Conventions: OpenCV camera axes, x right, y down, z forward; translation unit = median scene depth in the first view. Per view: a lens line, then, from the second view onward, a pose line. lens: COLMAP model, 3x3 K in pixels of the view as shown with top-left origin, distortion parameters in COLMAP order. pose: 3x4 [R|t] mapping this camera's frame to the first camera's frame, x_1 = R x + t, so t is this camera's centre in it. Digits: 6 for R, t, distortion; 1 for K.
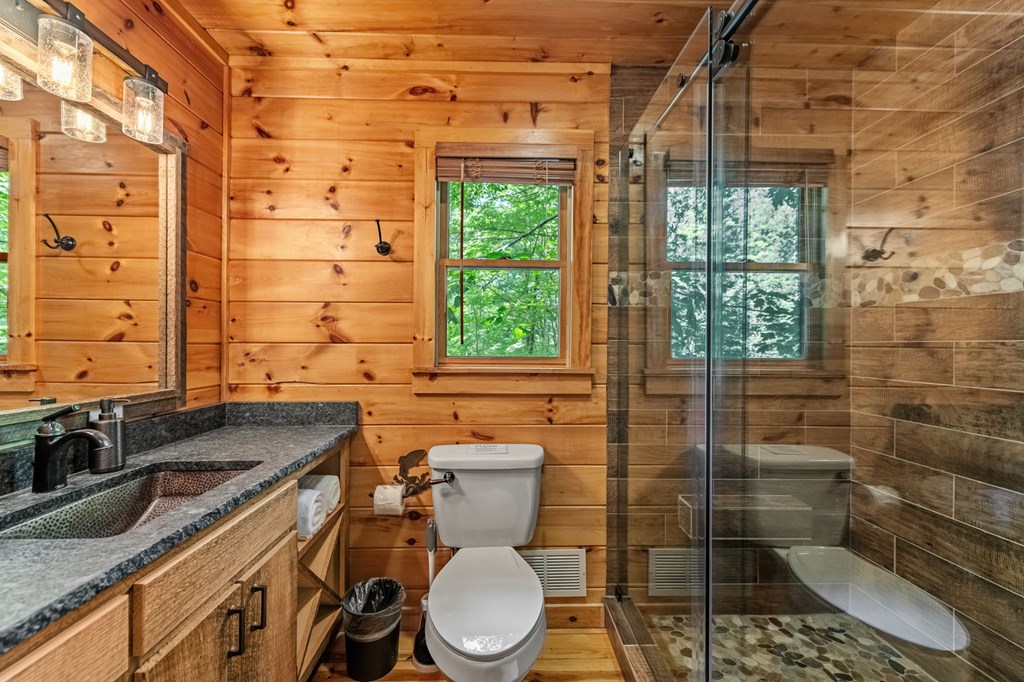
lens RADIAL K [[411.1, 0, 512.0], [0, 411.1, 337.5], [0, 0, 1]] dist [0.007937, -0.002113]
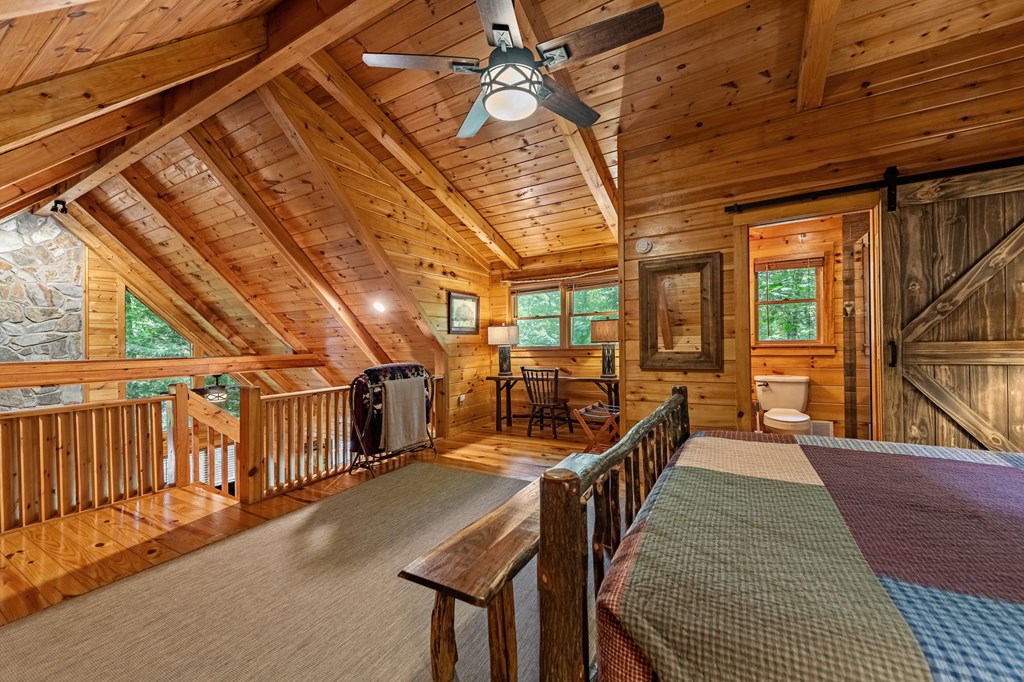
lens RADIAL K [[411.1, 0, 495.7], [0, 411.1, 345.6], [0, 0, 1]] dist [0.007937, -0.002113]
pose [[0.844608, -0.018462, -0.535068, -0.178098], [0.025553, 0.999656, 0.005844, 0.022101], [0.534776, -0.018609, 0.844789, -2.029206]]
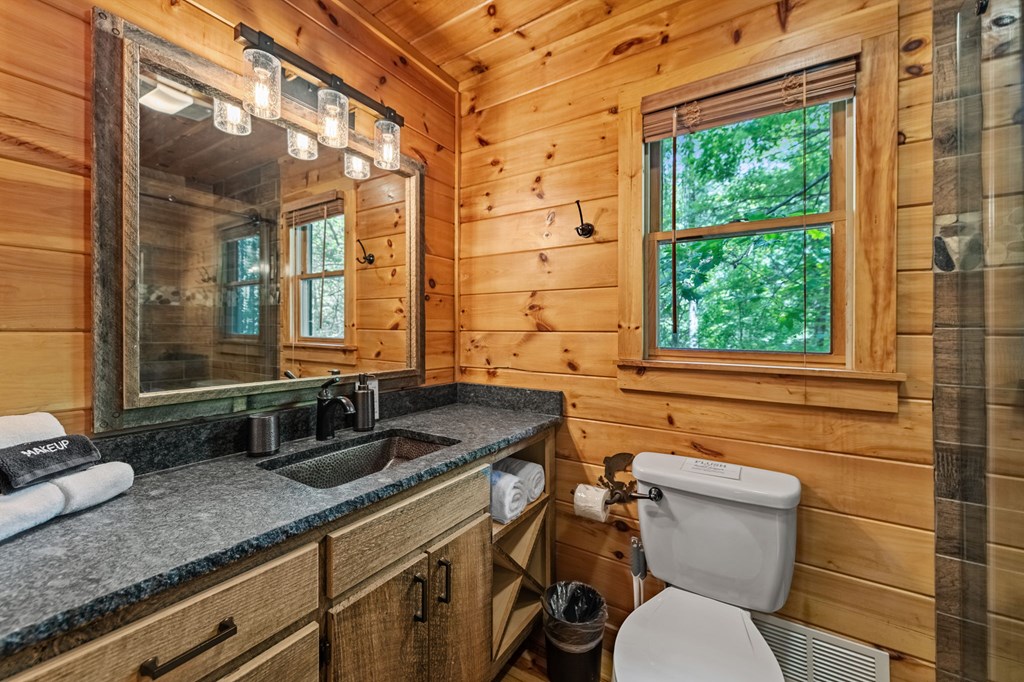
lens RADIAL K [[411.1, 0, 492.6], [0, 411.1, 323.7], [0, 0, 1]] dist [0.007937, -0.002113]
pose [[0.813470, -0.008194, -0.581550, 0.057327], [0.003590, 0.999952, -0.009067, 0.003164], [0.581596, 0.005288, 0.813460, 0.116845]]
